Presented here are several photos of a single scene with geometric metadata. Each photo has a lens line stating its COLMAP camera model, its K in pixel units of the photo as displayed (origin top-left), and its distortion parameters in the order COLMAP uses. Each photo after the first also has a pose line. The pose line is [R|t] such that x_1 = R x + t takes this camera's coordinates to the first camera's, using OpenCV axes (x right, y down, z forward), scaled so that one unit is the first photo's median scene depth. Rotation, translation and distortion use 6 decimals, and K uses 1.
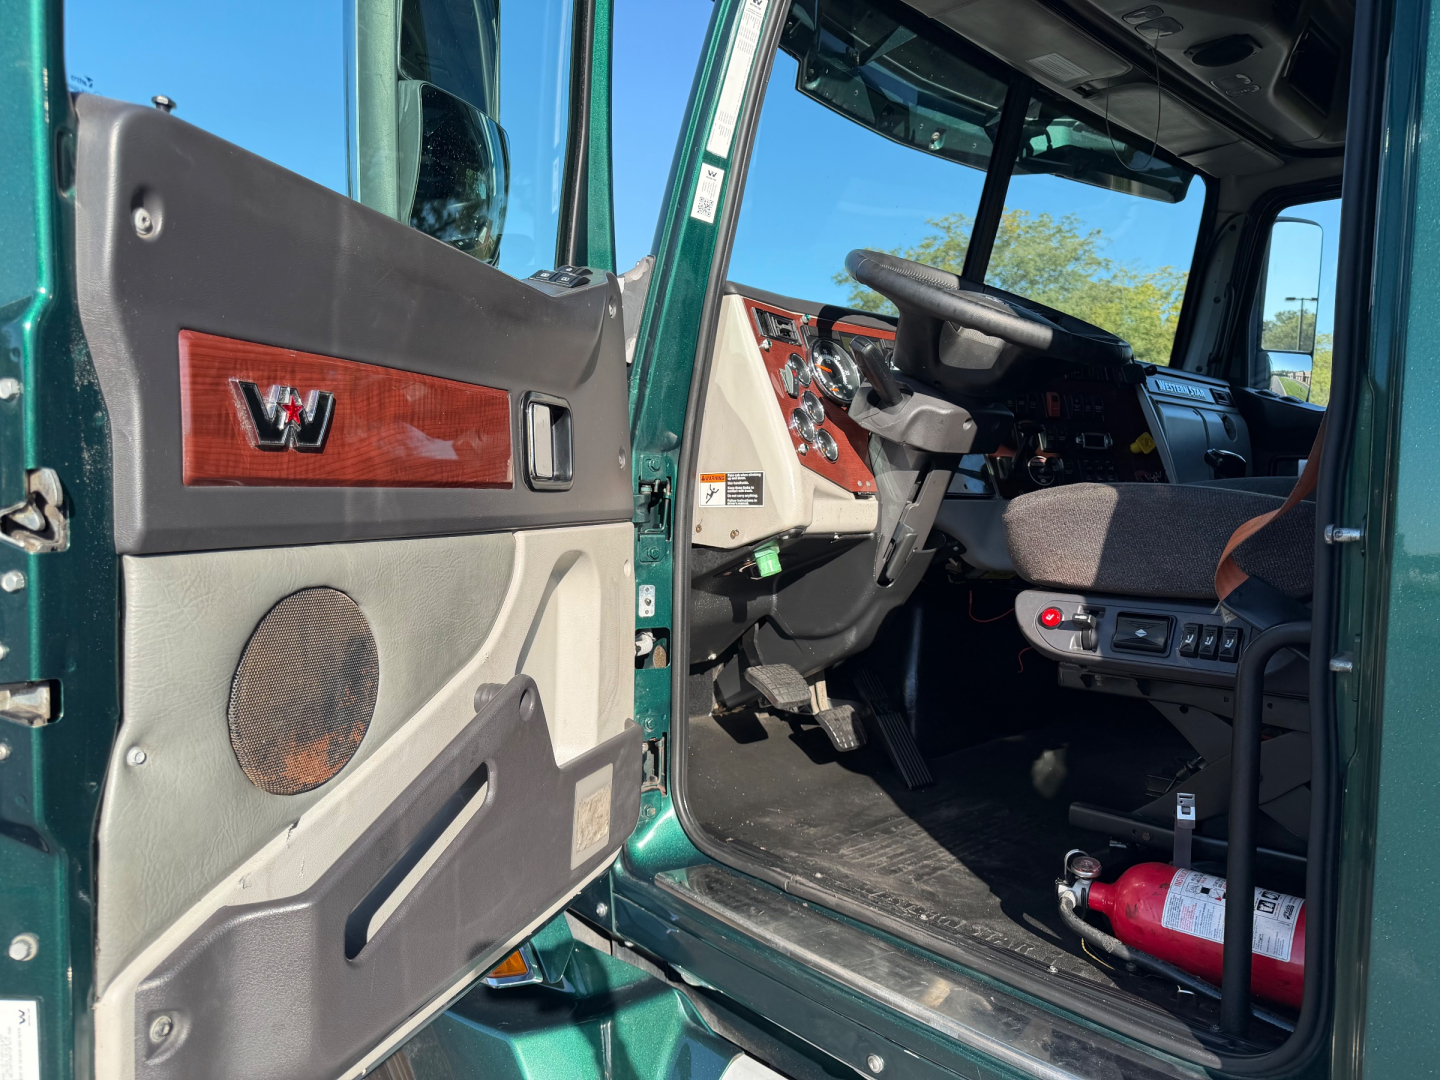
lens RADIAL K [[990.9, 0, 719.7], [0, 990.9, 549.8], [0, 0, 1]] dist [0.124441, -0.171189]
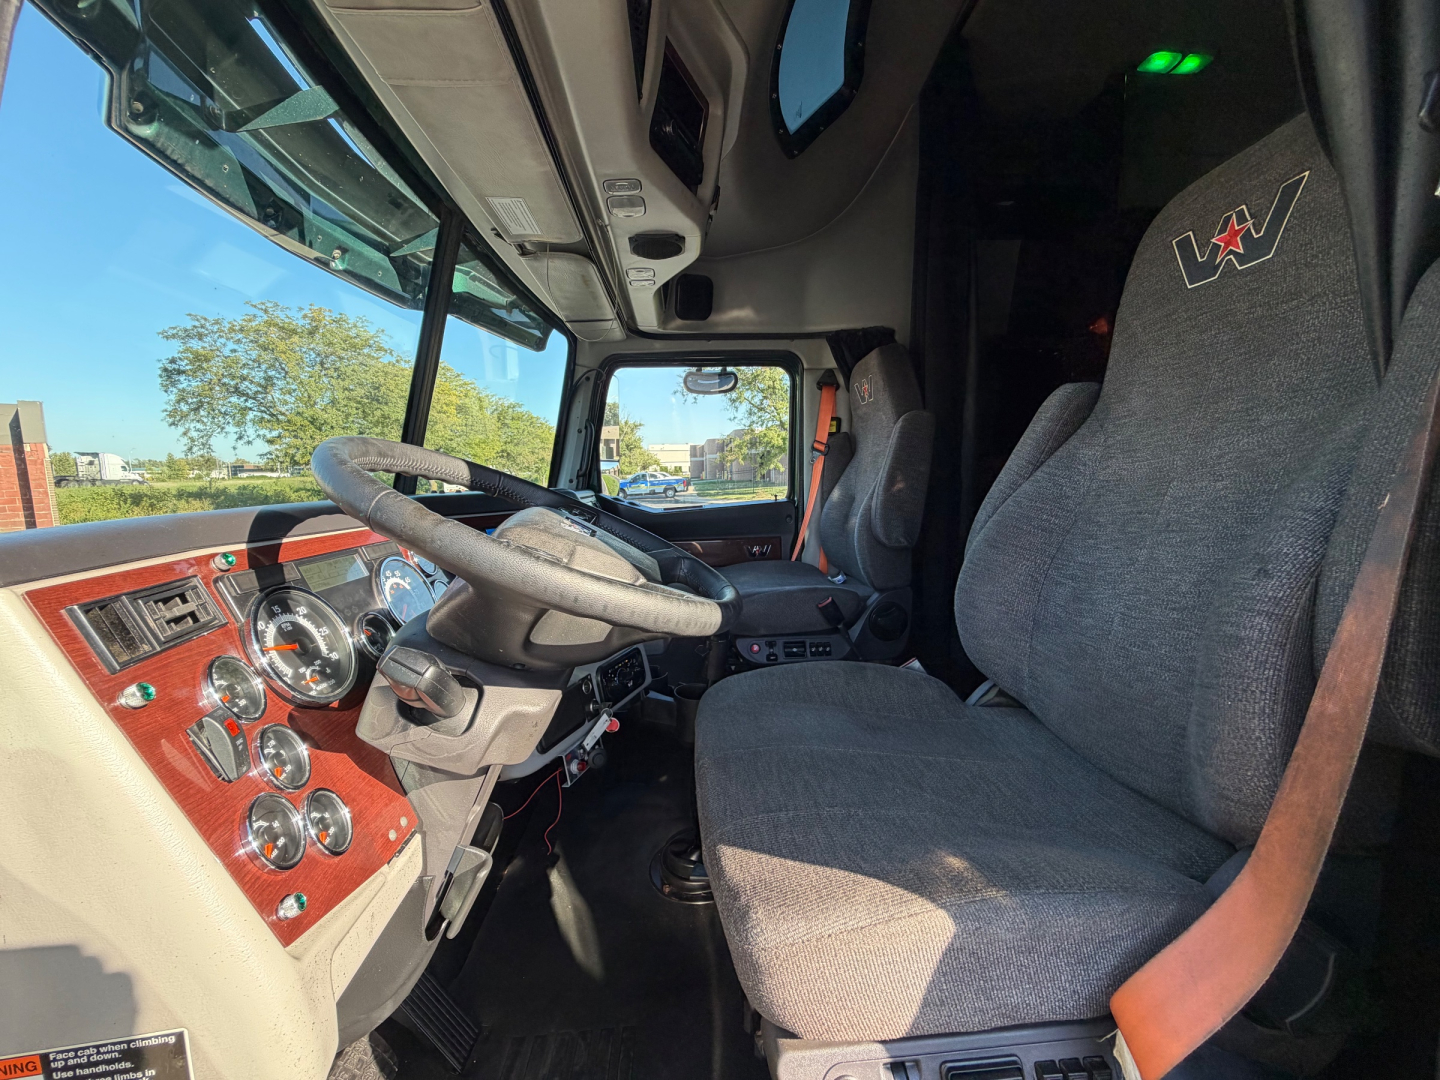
lens RADIAL K [[577.3, 0, 713.3], [0, 577.3, 539.4], [0, 0, 1]] dist [-0.000330, 0.000843]
pose [[0.654329, -0.118039, 0.746941, 0.021213], [0.094133, 0.992774, 0.074426, -0.174545], [-0.750328, 0.021613, 0.660712, 0.440331]]
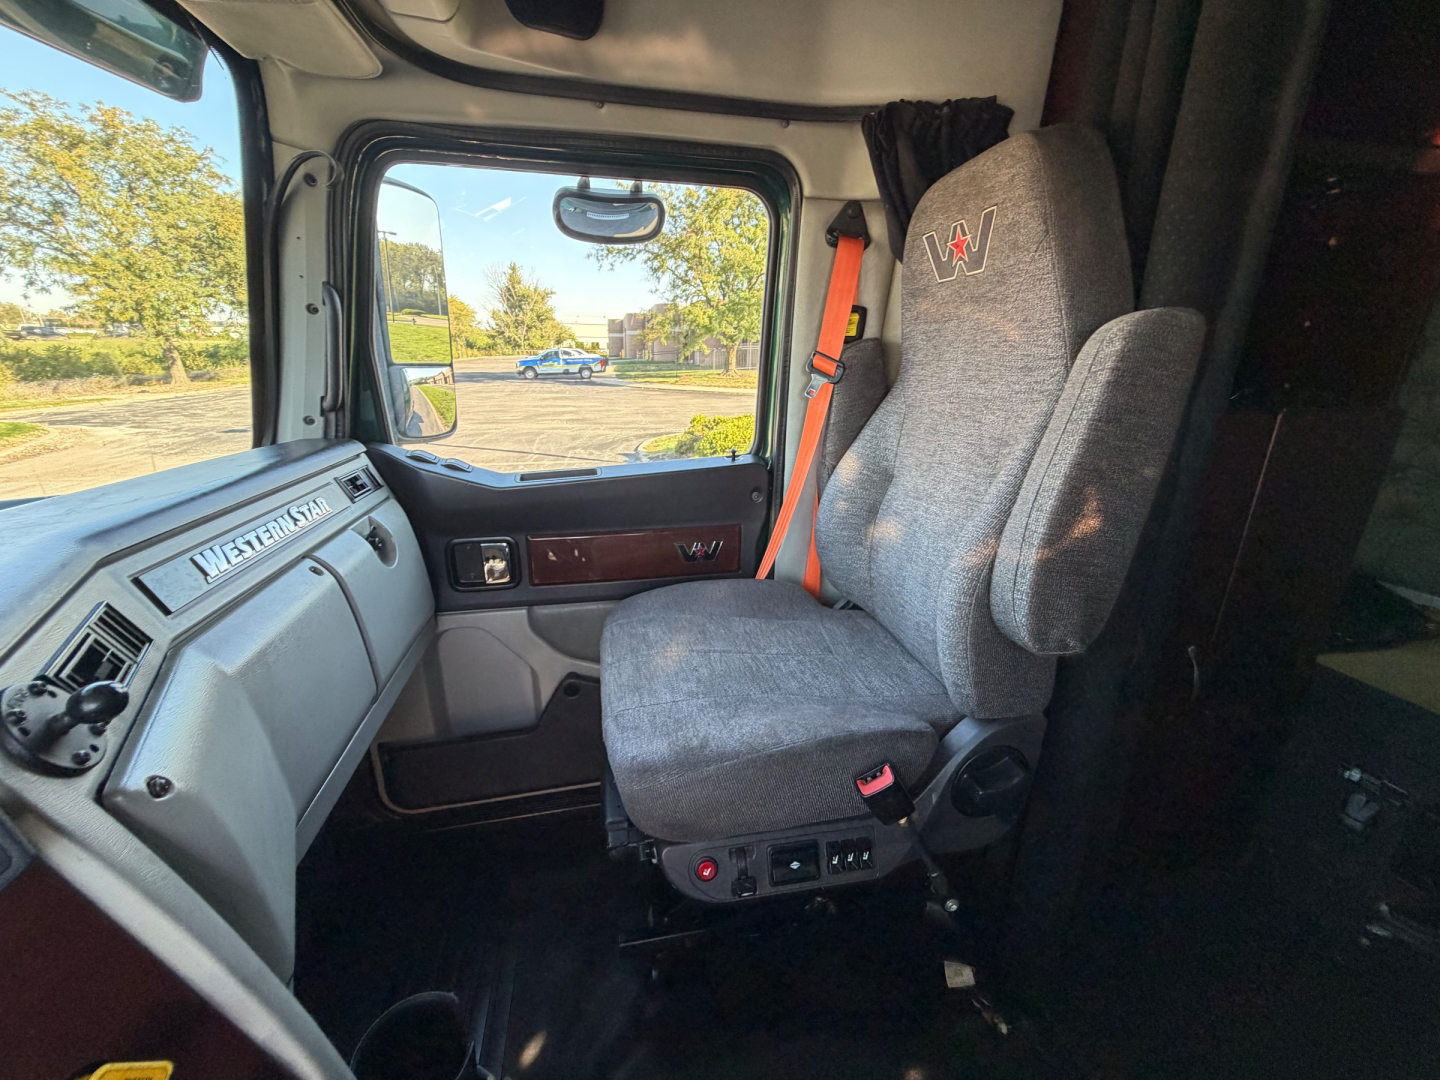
lens RADIAL K [[577.3, 0, 713.3], [0, 577.3, 539.4], [0, 0, 1]] dist [-0.000330, 0.000843]
pose [[0.551319, -0.266251, 0.790669, 0.381844], [0.061491, 0.958100, 0.279756, -0.239250], [-0.832026, -0.105616, 0.544590, 0.726824]]
